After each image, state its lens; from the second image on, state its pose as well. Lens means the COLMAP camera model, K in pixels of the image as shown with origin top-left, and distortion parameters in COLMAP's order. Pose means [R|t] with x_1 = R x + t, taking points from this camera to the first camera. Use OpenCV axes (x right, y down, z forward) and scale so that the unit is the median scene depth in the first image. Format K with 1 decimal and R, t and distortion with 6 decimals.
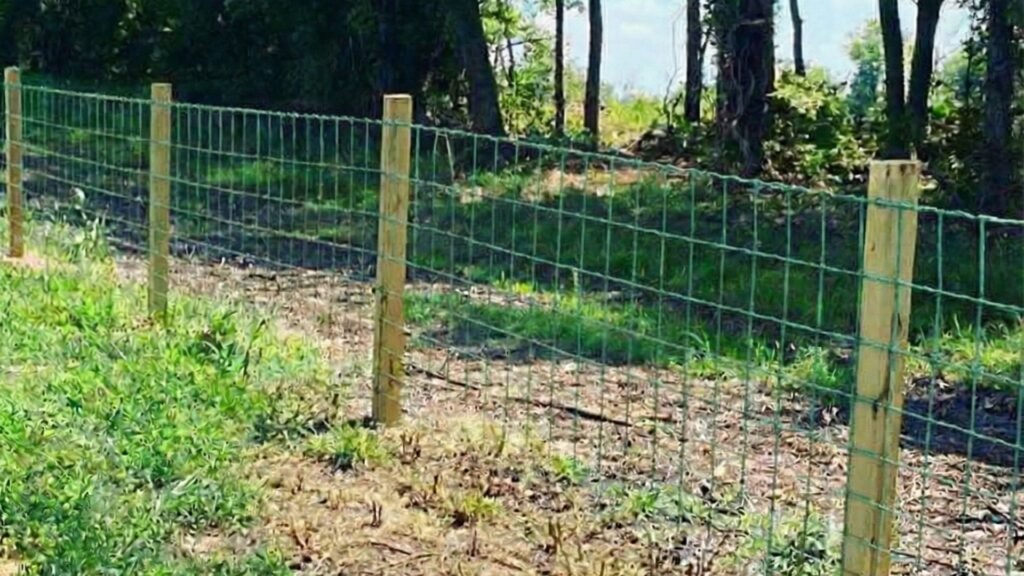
lens RADIAL K [[1387.5, 0, 512.0], [0, 1387.5, 288.0], [0, 0, 1]] dist [0.090812, -0.014005]
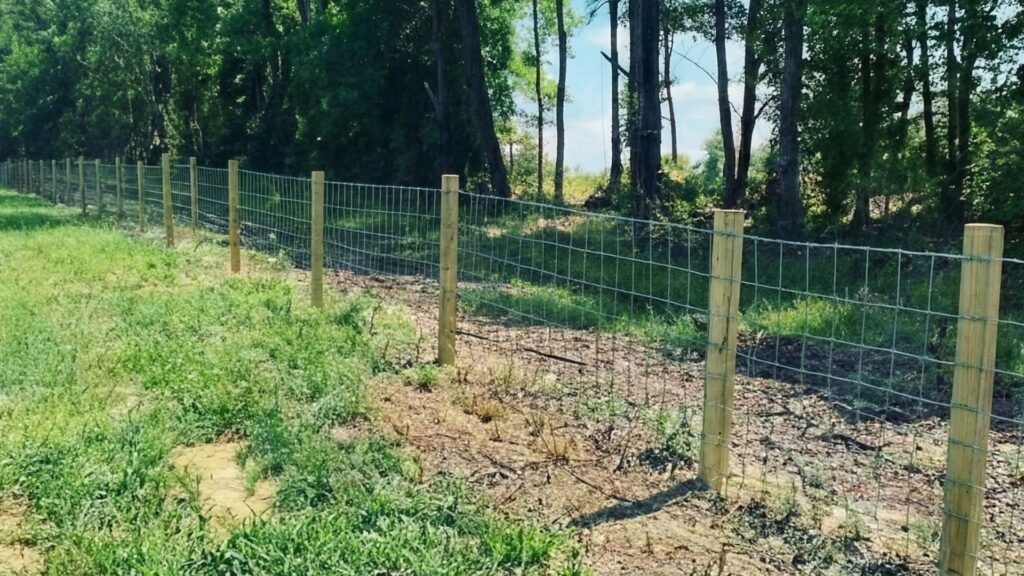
lens RADIAL K [[1387.5, 0, 512.0], [0, 1387.5, 288.0], [0, 0, 1]] dist [0.090812, -0.014005]
pose [[0.995121, -0.009526, 0.098198, -0.176473], [0.009271, 0.999952, 0.003057, -0.001301], [-0.098222, -0.002132, 0.995162, -0.739298]]
